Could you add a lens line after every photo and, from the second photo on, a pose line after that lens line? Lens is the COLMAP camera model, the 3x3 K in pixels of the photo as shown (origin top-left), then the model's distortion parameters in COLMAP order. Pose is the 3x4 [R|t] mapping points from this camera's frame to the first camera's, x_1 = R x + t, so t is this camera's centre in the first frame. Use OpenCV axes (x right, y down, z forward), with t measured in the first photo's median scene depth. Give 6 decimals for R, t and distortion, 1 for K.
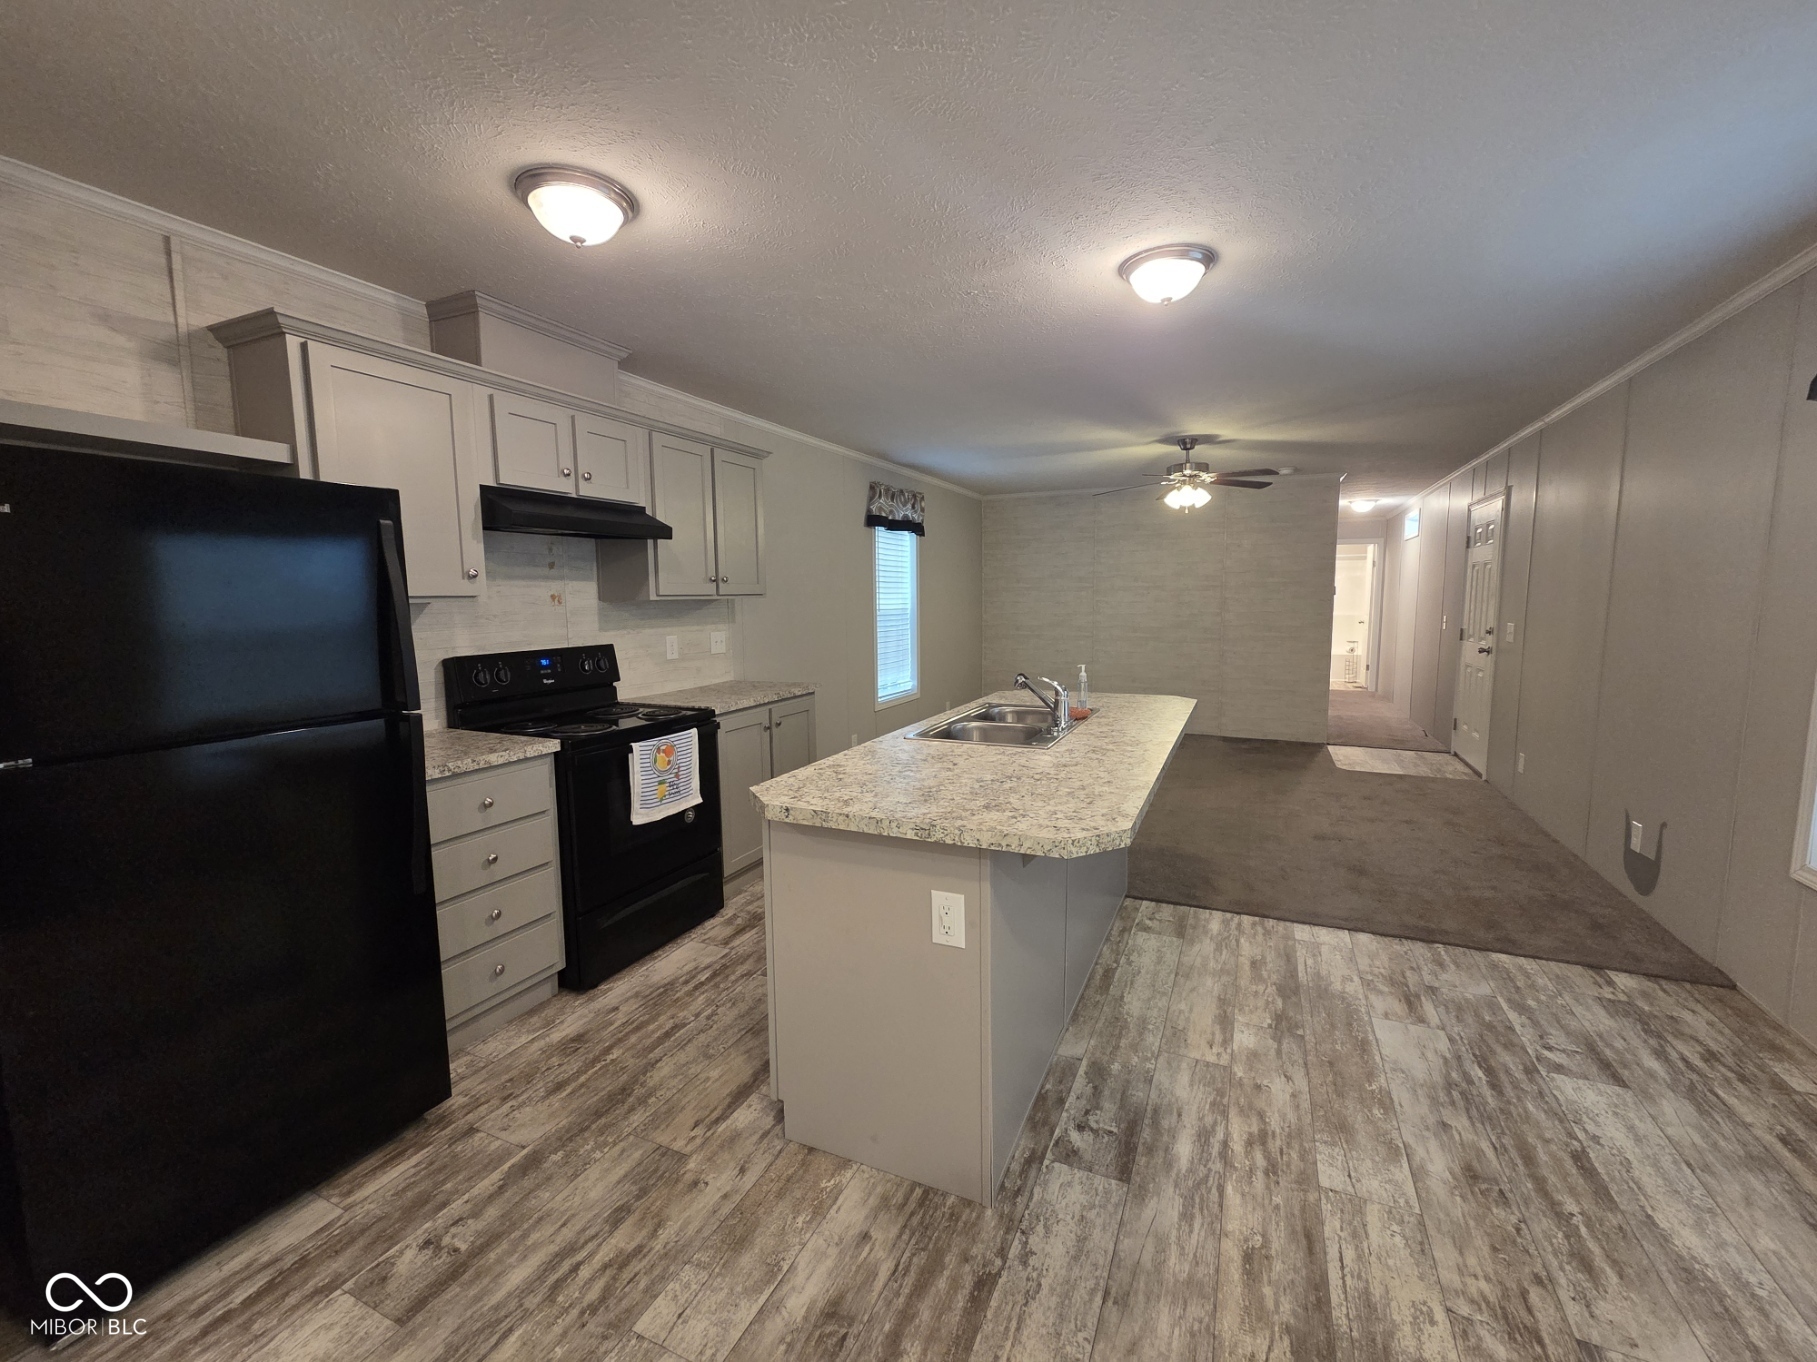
lens RADIAL K [[733.9, 0, 921.0], [0, 733.9, 678.3], [0, 0, 1]] dist [-0.000892, -0.000310]
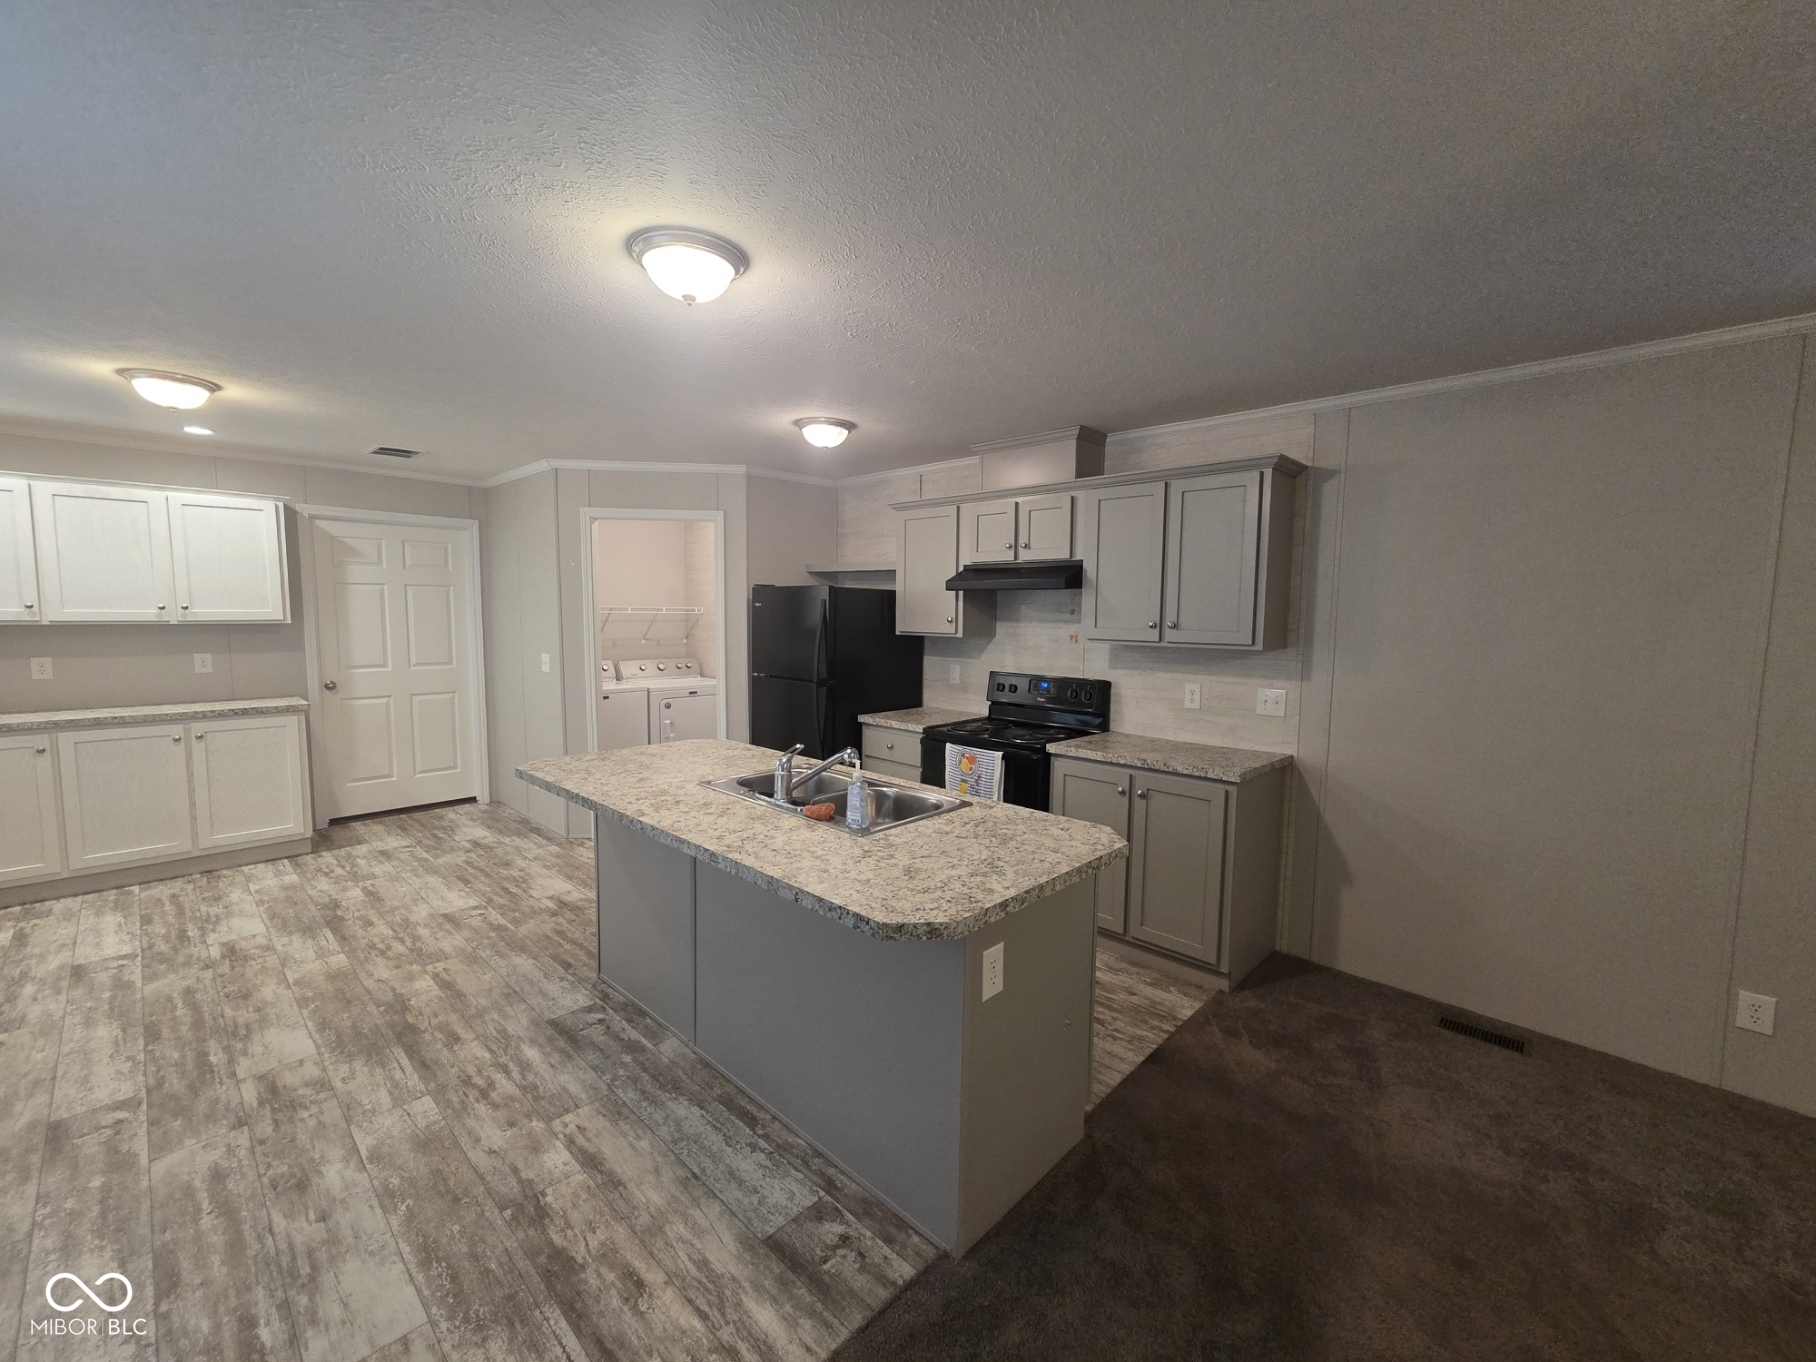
lens RADIAL K [[733.5, 0, 924.1], [0, 733.5, 677.5], [0, 0, 1]] dist [-0.000892, -0.000310]
pose [[-0.311804, 0.092669, -0.945616, 1.171616], [-0.116474, 0.983998, 0.134837, -0.273527], [0.942980, 0.152182, -0.296021, 1.715735]]
